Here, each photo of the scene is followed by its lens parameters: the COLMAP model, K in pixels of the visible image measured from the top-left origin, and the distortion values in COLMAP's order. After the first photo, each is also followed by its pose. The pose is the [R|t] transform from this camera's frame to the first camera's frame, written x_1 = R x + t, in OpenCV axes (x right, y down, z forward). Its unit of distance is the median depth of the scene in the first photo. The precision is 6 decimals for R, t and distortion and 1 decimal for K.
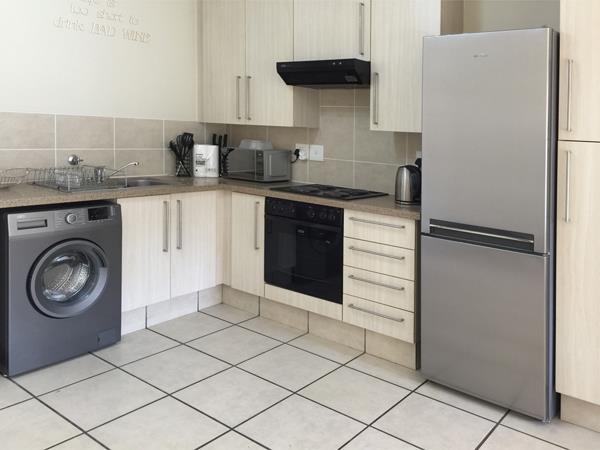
lens RADIAL K [[490.6, 0, 280.0], [0, 490.6, 150.6], [0, 0, 1]] dist [0.004581, 0.005998]
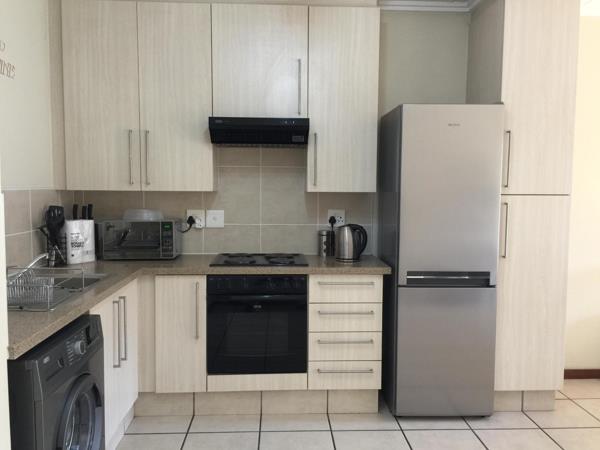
lens RADIAL K [[513.8, 0, 300.0], [0, 513.8, 225.0], [0, 0, 1]] dist [0.020457, 0.004177]
pose [[0.769823, -0.089279, 0.631983, -0.484269], [0.061136, 0.995930, 0.066223, -0.044494], [-0.635323, -0.012343, 0.772148, 0.218168]]
